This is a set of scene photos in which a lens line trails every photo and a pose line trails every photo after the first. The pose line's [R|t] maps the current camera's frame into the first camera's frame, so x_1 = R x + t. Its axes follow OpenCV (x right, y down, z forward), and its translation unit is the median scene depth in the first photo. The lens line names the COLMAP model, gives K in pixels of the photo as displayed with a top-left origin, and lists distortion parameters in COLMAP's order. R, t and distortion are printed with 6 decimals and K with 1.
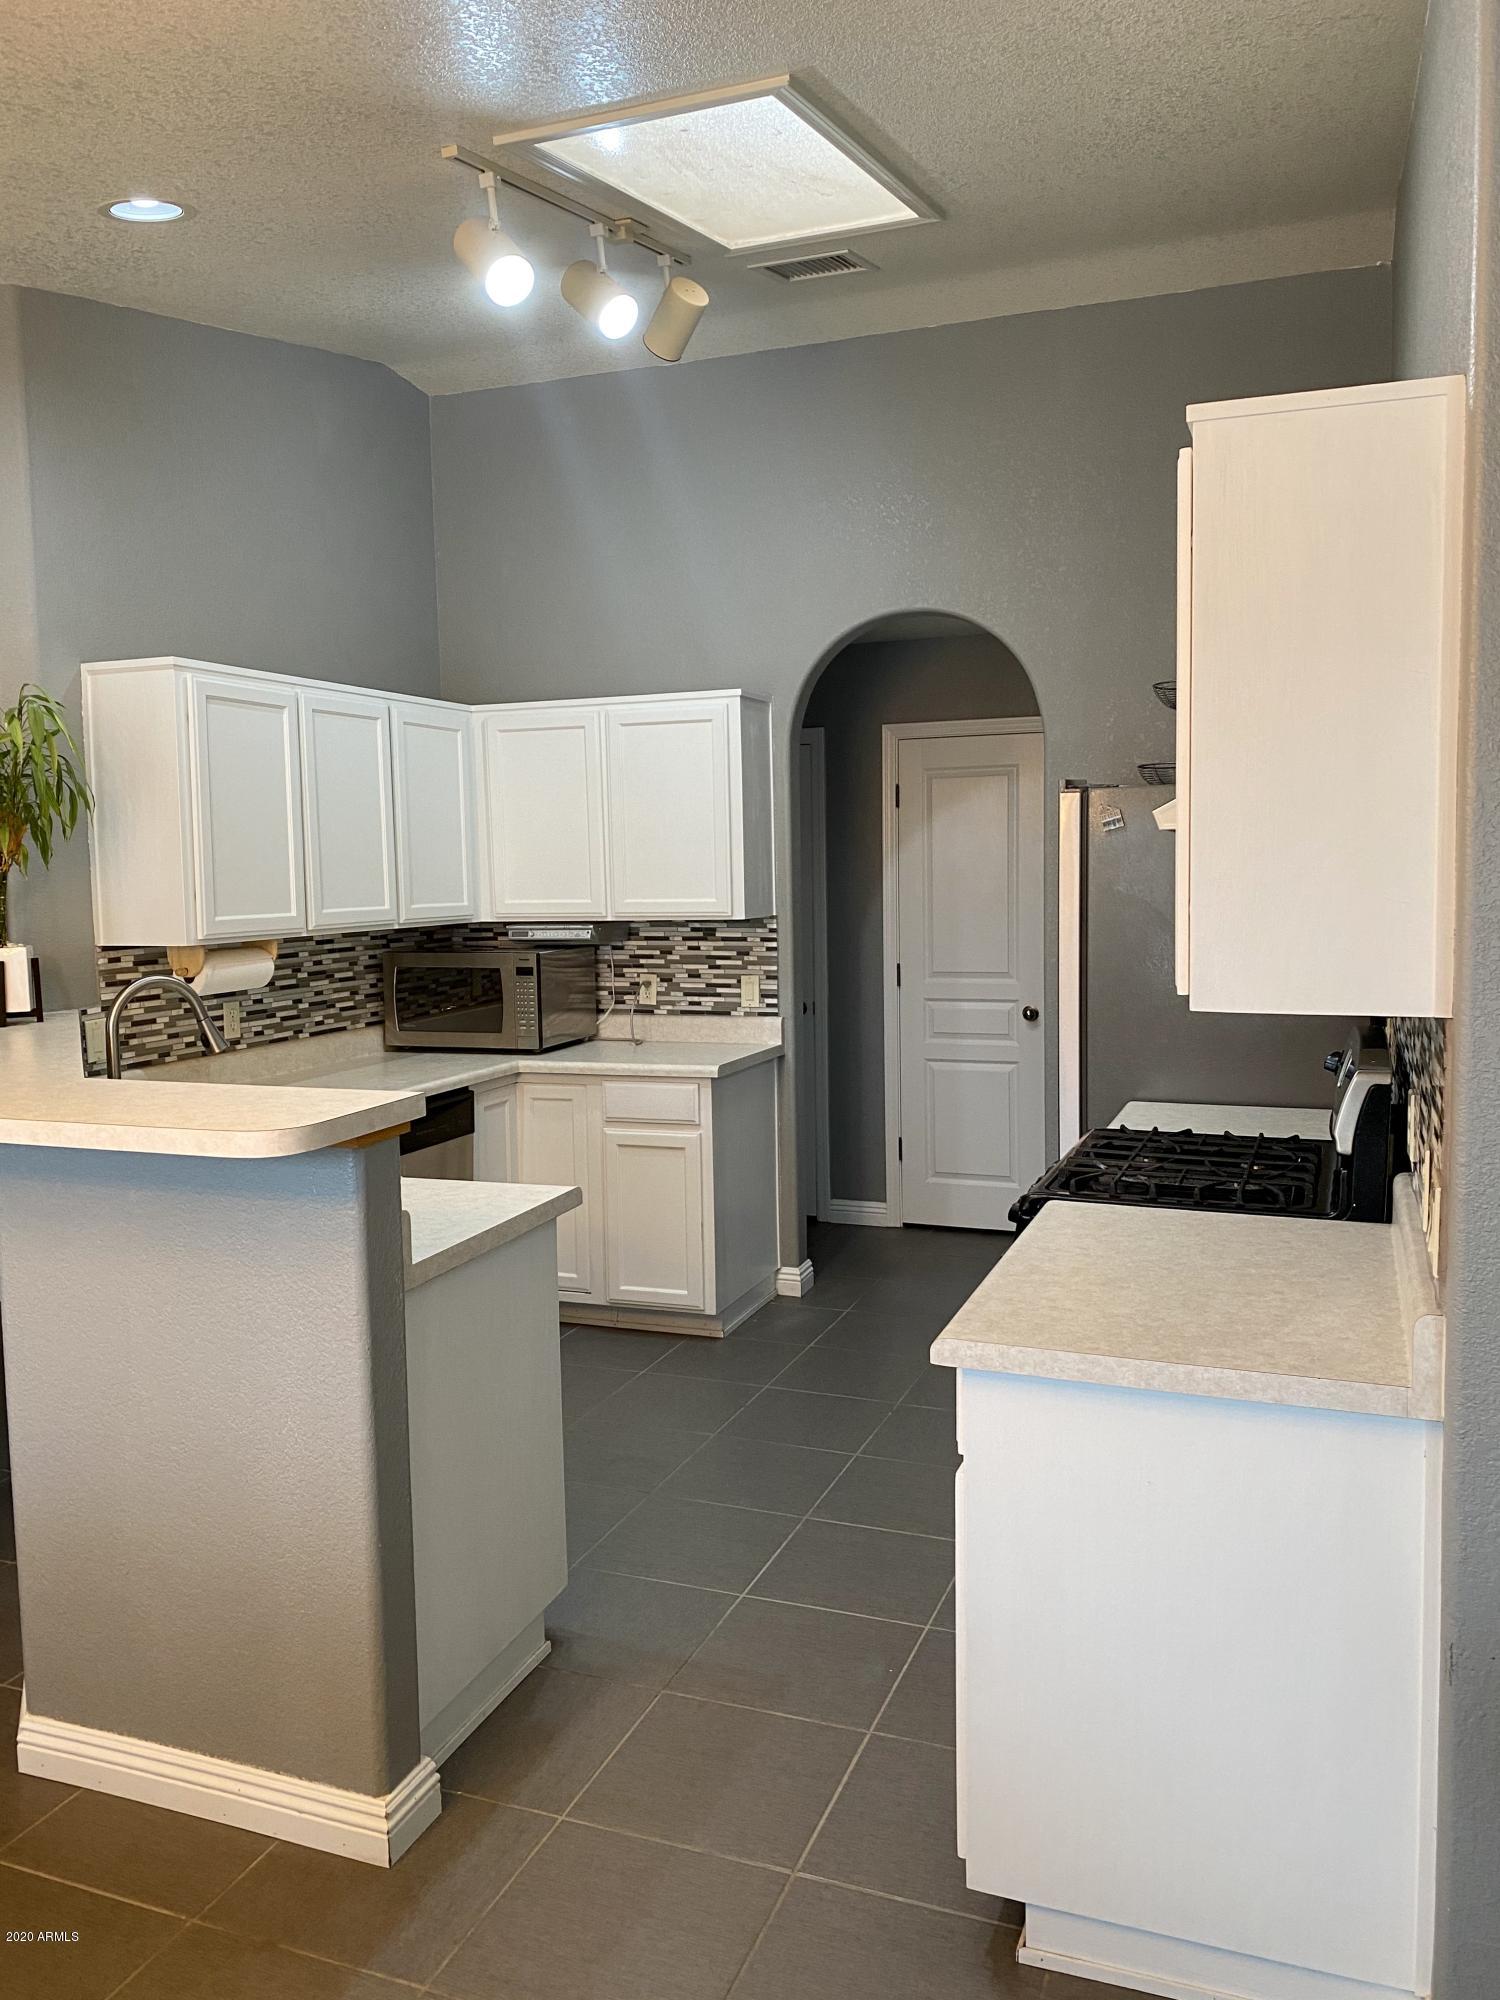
lens RADIAL K [[1541.6, 0, 748.7], [0, 1541.6, 989.8], [0, 0, 1]] dist [0.026608, -0.026570]
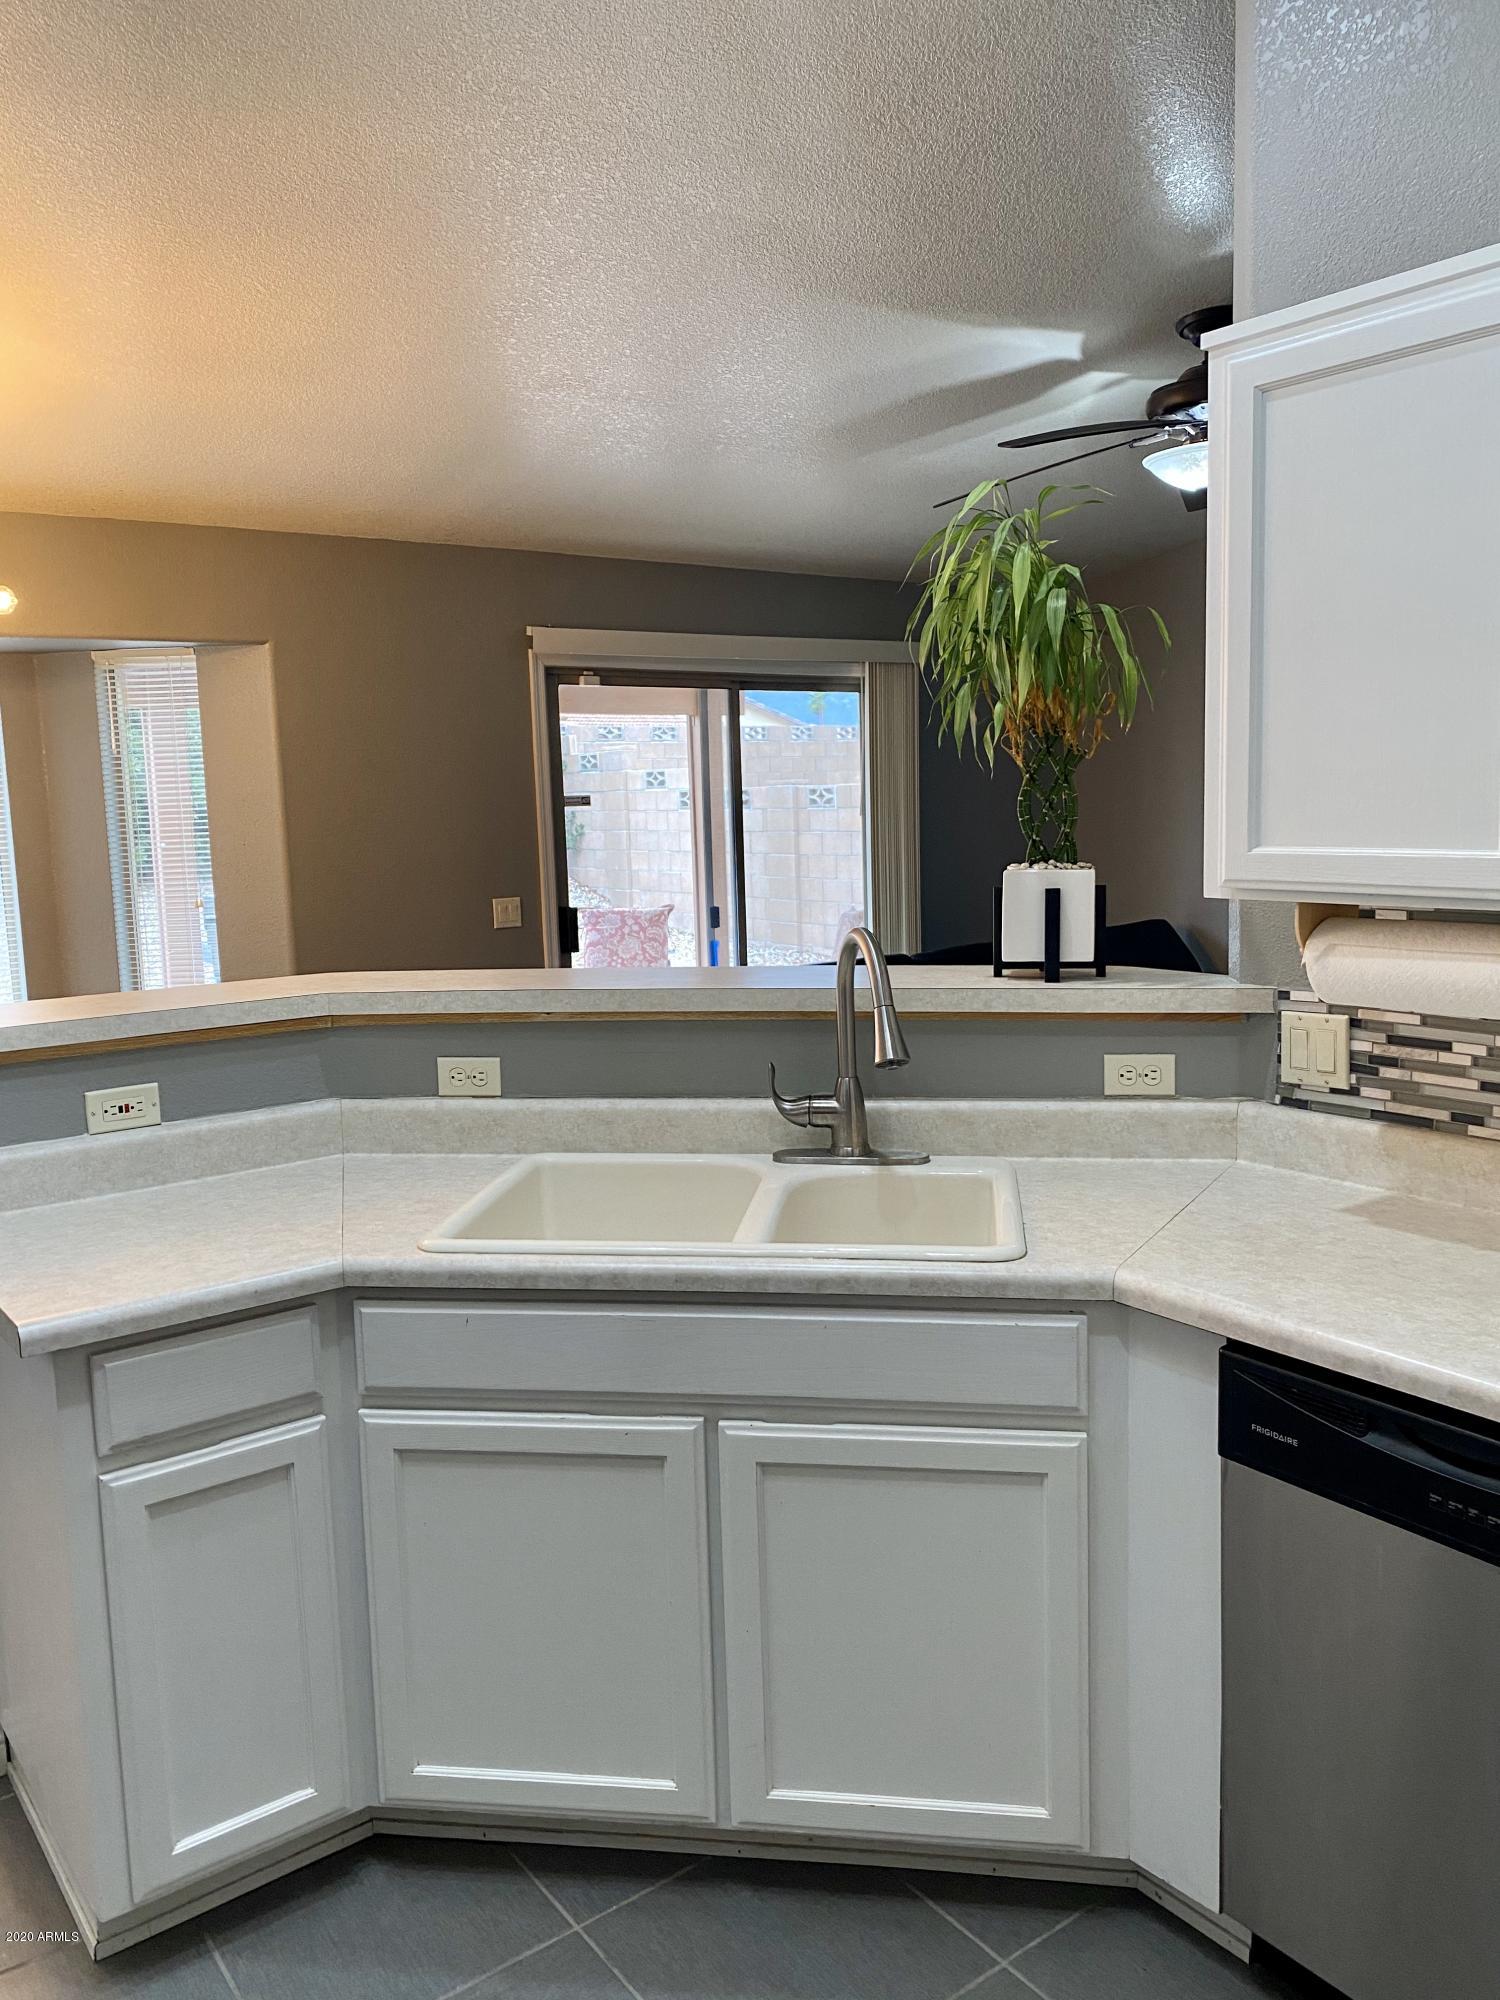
lens RADIAL K [[1541.6, 0, 751.6], [0, 1541.6, 1003.8], [0, 0, 1]] dist [0.026608, -0.026570]
pose [[-0.524787, 0.150072, -0.837900, 0.146995], [-0.030404, 0.980404, 0.194637, -0.080692], [0.850690, 0.127619, -0.509941, 1.017063]]
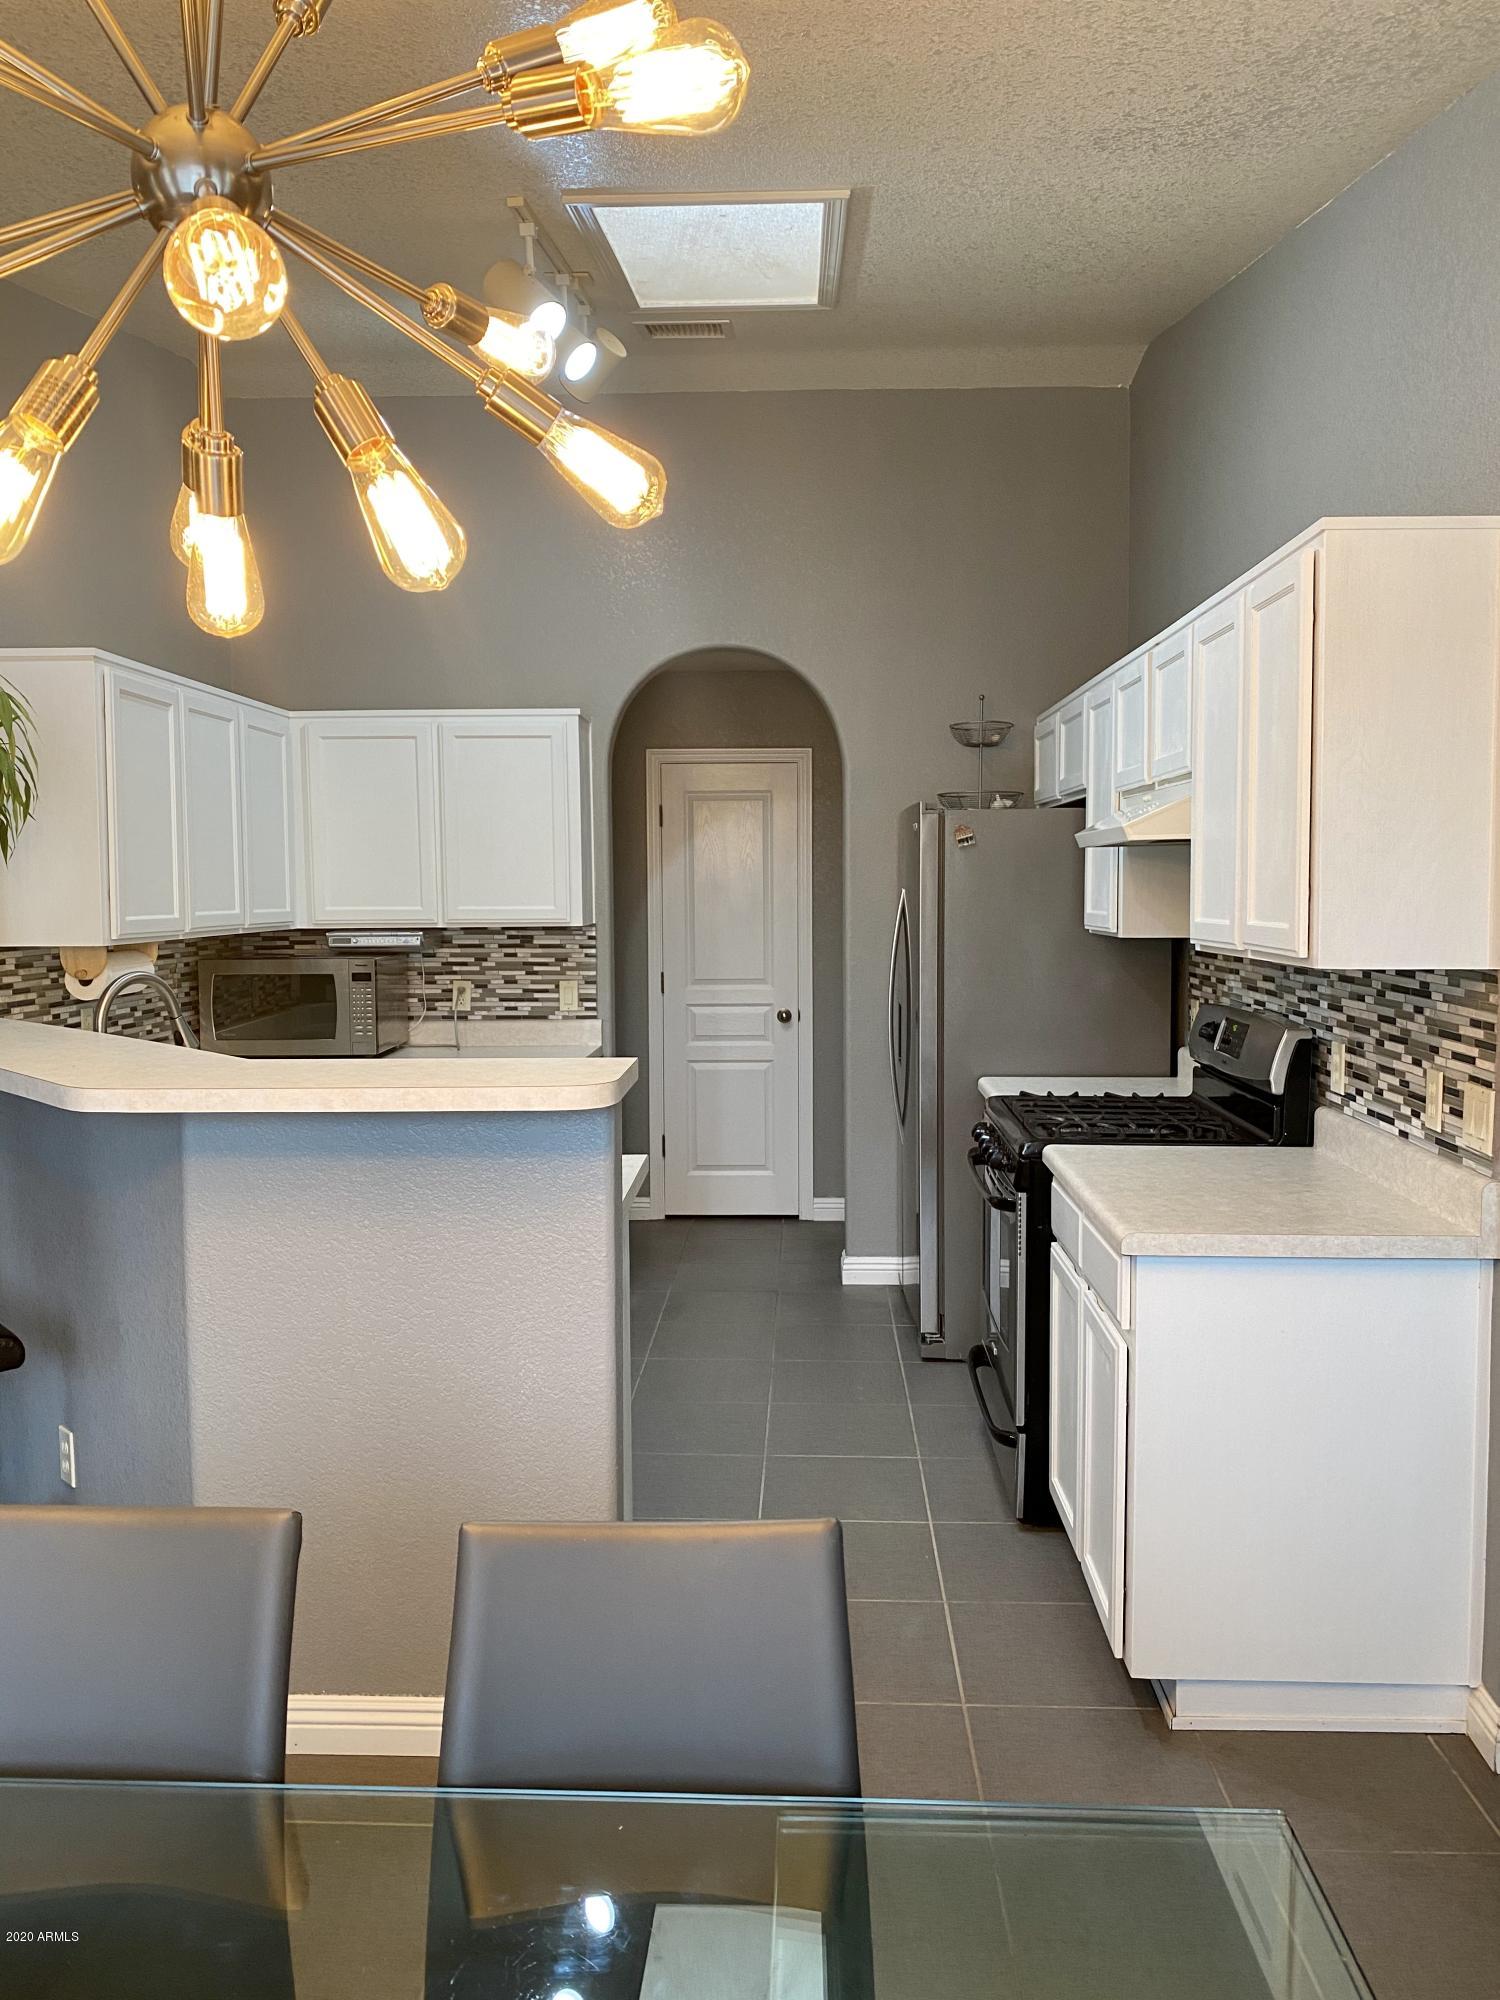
lens RADIAL K [[1541.6, 0, 755.1], [0, 1541.6, 991.6], [0, 0, 1]] dist [0.026608, -0.026570]
pose [[0.945902, -0.010780, 0.324275, -0.258781], [0.016781, 0.999736, -0.015715, 0.019838], [-0.324020, 0.020307, 0.945832, -0.043322]]
